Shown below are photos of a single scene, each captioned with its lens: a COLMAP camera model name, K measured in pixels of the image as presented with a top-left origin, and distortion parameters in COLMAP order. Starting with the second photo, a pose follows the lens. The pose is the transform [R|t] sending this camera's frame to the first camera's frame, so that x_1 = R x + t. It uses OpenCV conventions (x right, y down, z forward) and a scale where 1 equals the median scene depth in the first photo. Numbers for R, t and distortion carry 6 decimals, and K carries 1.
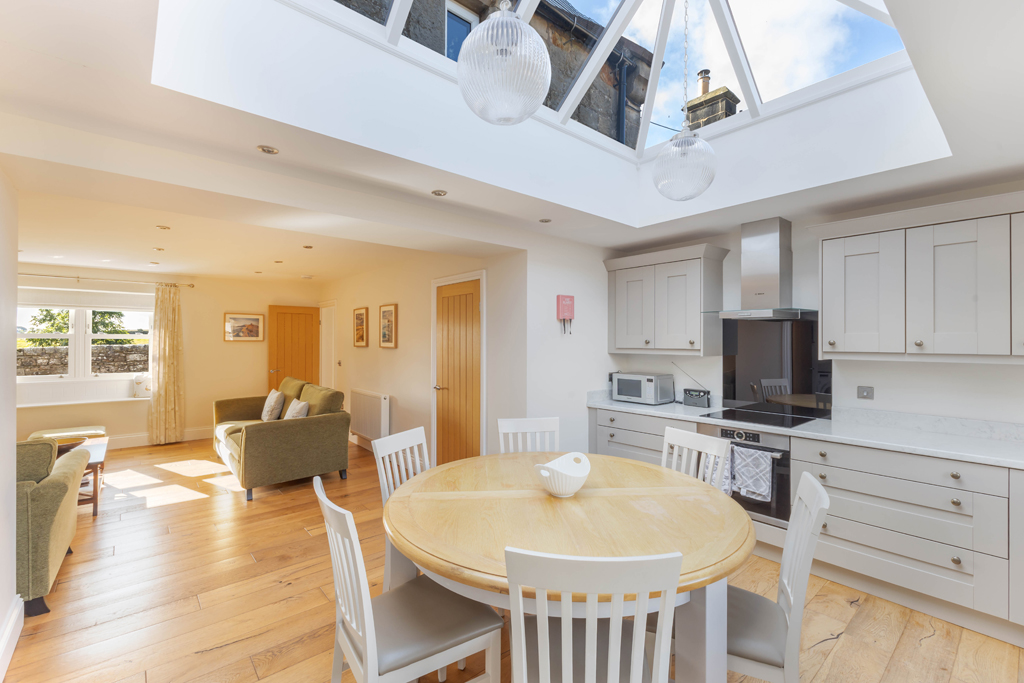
lens RADIAL K [[441.8, 0, 516.4], [0, 441.8, 341.4], [0, 0, 1]] dist [0.003046, 0.000547]
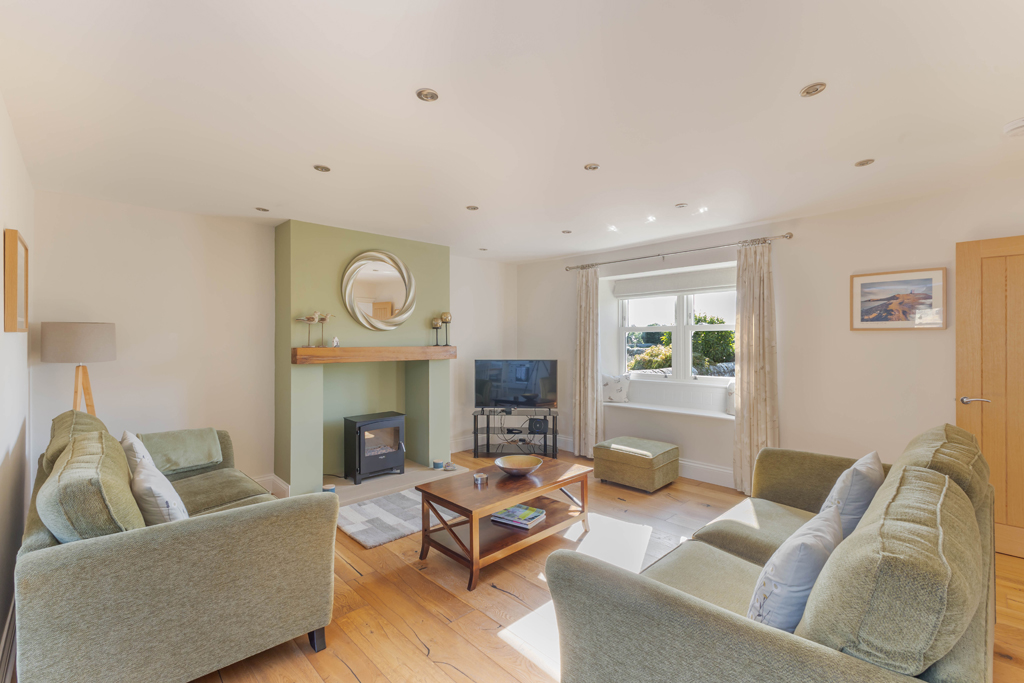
lens RADIAL K [[441.8, 0, 514.3], [0, 441.8, 346.6], [0, 0, 1]] dist [0.003046, 0.000547]
pose [[0.063416, 0.008221, -0.997953, -0.356880], [0.000906, 0.999965, 0.008295, 0.027990], [0.997987, -0.001431, 0.063407, 1.202930]]
